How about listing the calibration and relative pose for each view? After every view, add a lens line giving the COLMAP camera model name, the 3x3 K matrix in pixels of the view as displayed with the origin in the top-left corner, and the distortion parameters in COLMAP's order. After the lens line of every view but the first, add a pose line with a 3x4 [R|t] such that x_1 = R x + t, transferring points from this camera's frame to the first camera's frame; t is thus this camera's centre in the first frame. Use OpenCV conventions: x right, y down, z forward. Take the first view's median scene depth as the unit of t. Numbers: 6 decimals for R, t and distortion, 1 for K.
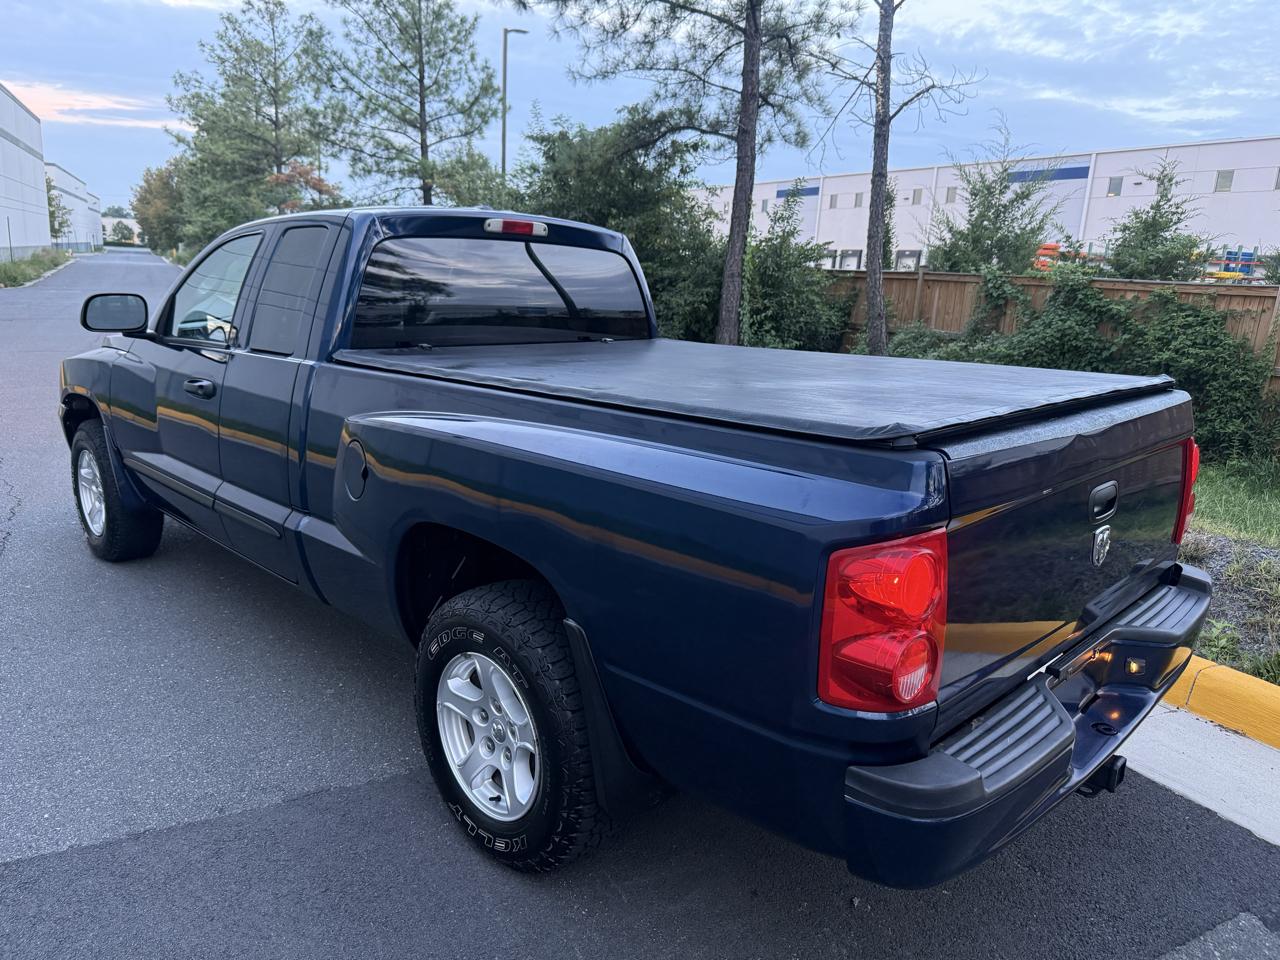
lens RADIAL K [[925.8, 0, 639.2], [0, 925.8, 483.1], [0, 0, 1]] dist [-0.002287, -0.003526]
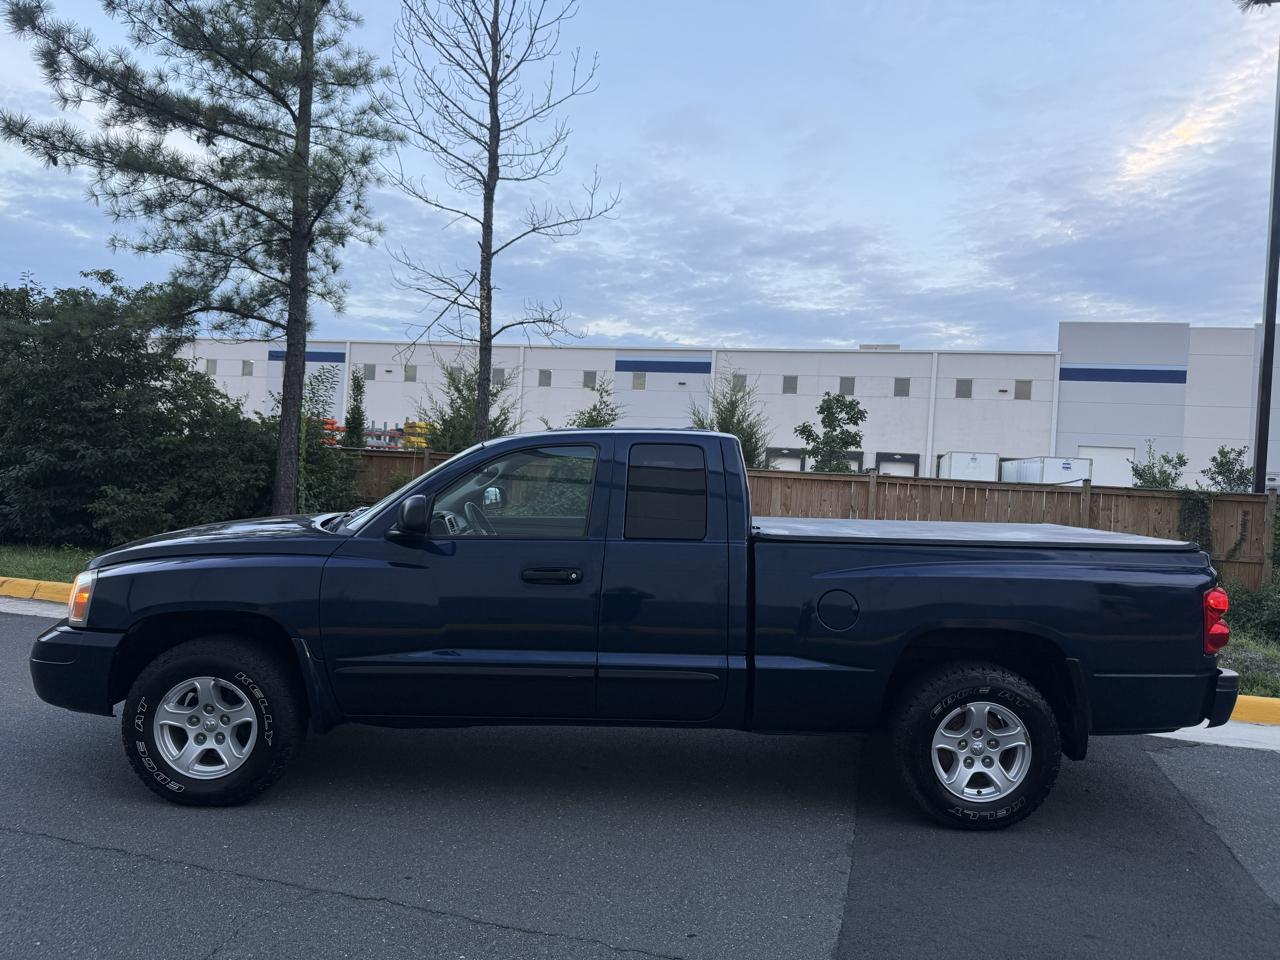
lens RADIAL K [[923.8, 0, 643.6], [0, 923.8, 481.9], [0, 0, 1]] dist [0.001901, -0.008619]
pose [[0.672344, -0.011074, 0.740156, -0.369174], [0.140695, 0.983573, -0.113089, -0.022815], [-0.726745, 0.180171, 0.662858, 0.045159]]
